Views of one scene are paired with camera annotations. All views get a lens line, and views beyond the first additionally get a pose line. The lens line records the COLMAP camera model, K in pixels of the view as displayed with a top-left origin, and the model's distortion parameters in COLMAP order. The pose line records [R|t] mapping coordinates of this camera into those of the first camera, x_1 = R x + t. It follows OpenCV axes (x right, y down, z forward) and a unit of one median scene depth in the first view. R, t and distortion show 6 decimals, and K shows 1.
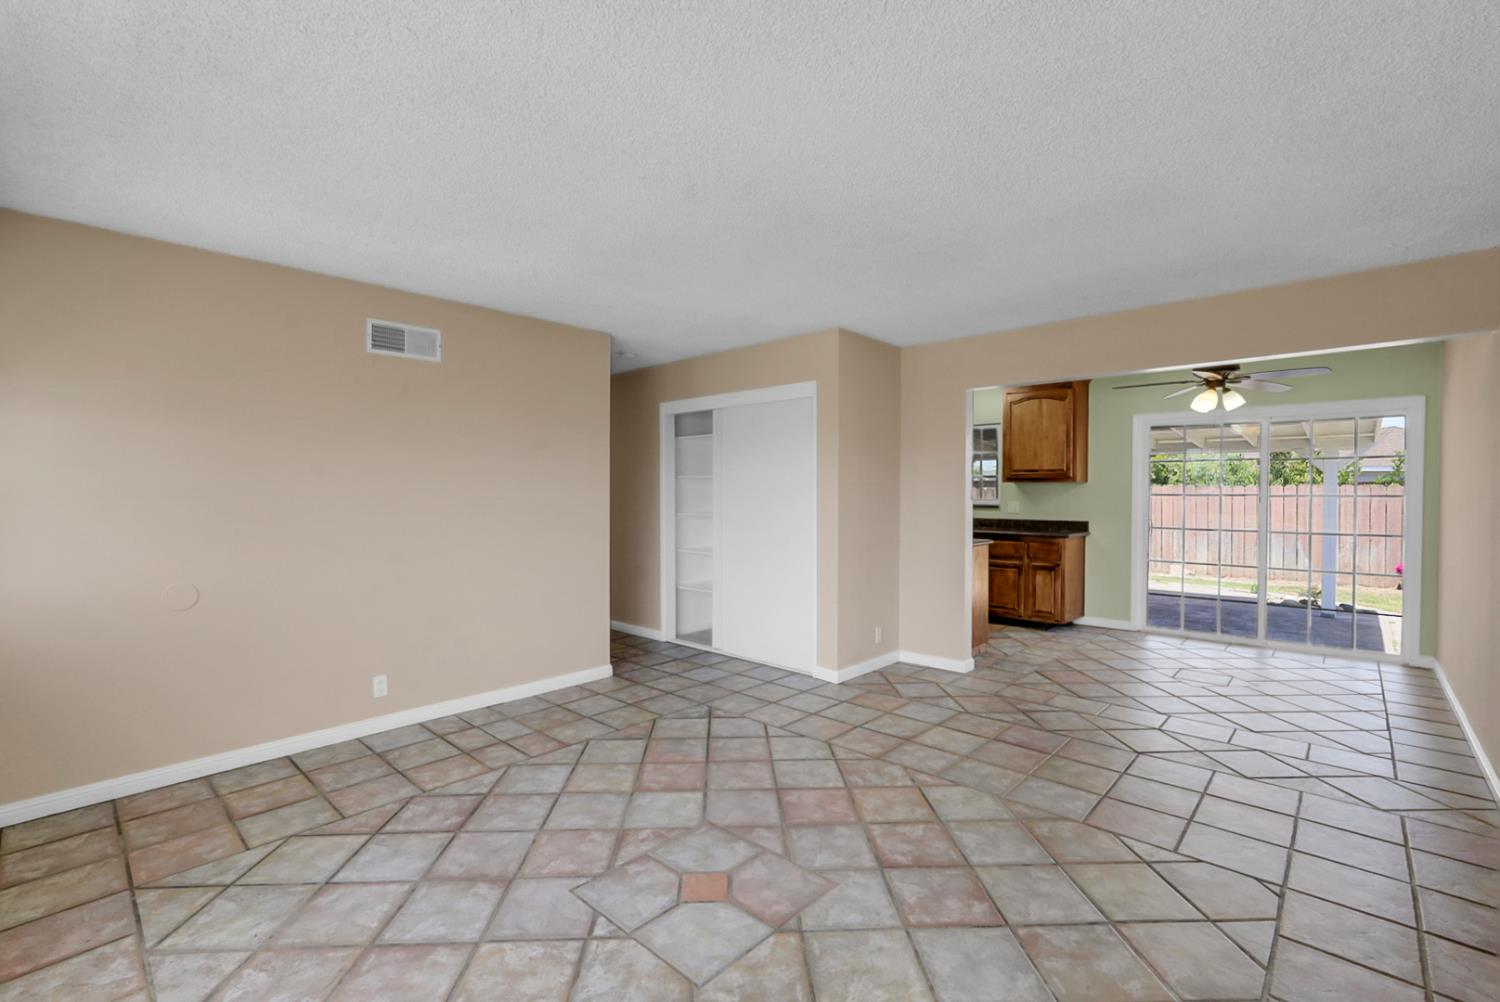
lens RADIAL K [[662.7, 0, 747.3], [0, 662.7, 498.2], [0, 0, 1]] dist [-0.001180, 0.001006]
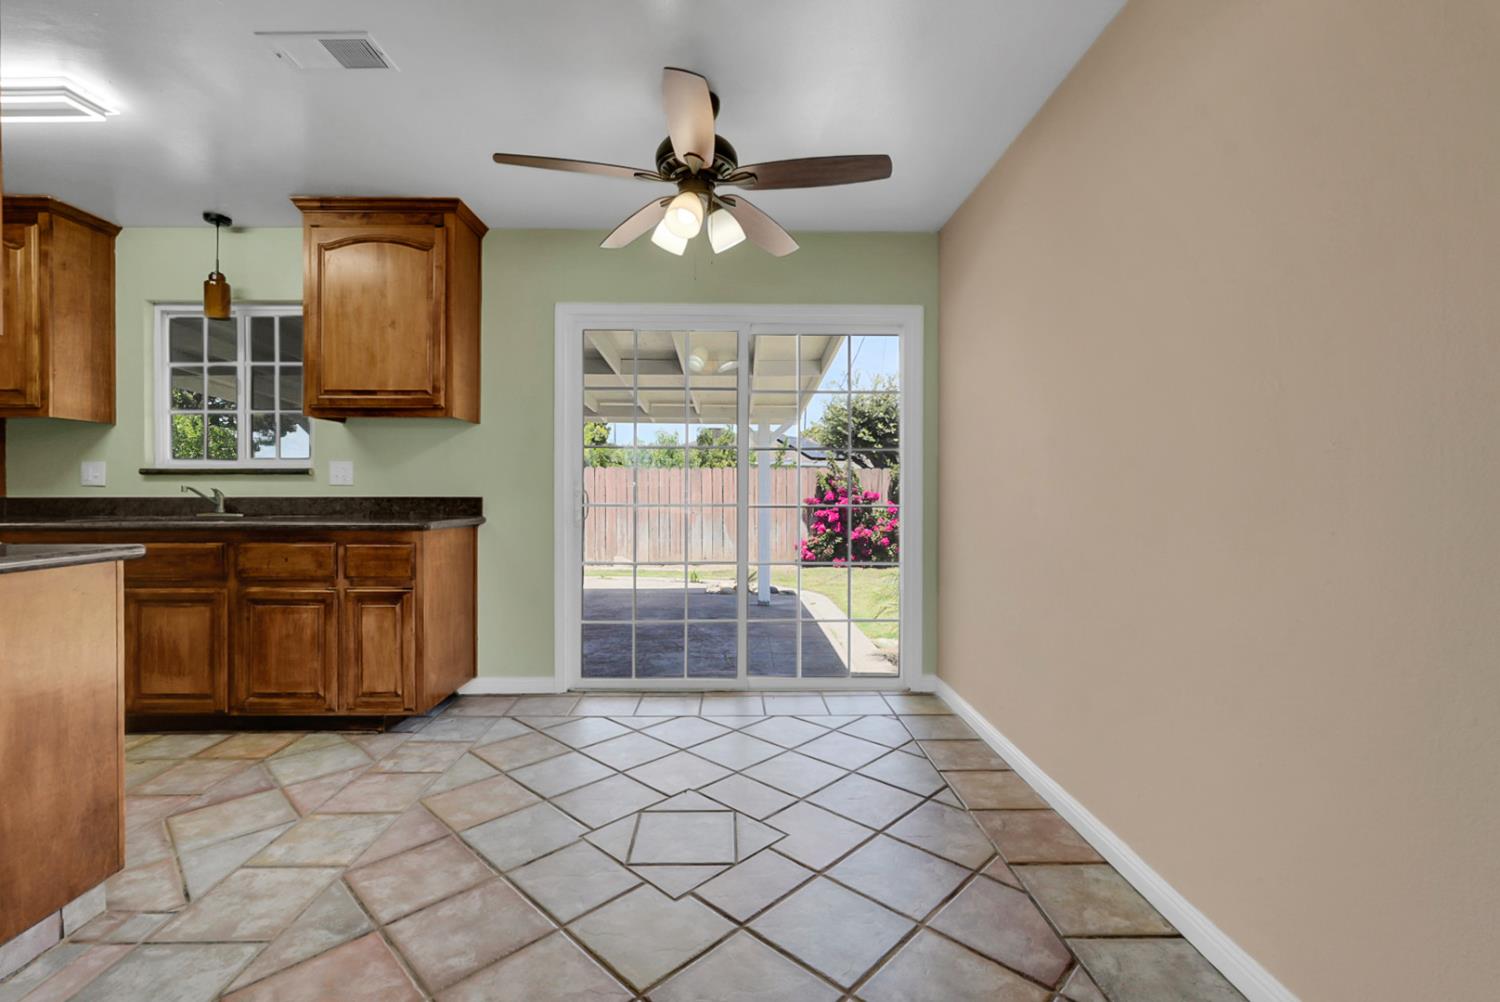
lens RADIAL K [[662.7, 0, 747.3], [0, 662.7, 498.2], [0, 0, 1]] dist [-0.001180, 0.001006]
pose [[0.719423, -0.010628, 0.694491, 0.308219], [0.006356, 0.999942, 0.008717, 0.033485], [-0.694543, -0.001857, 0.719448, 0.485751]]
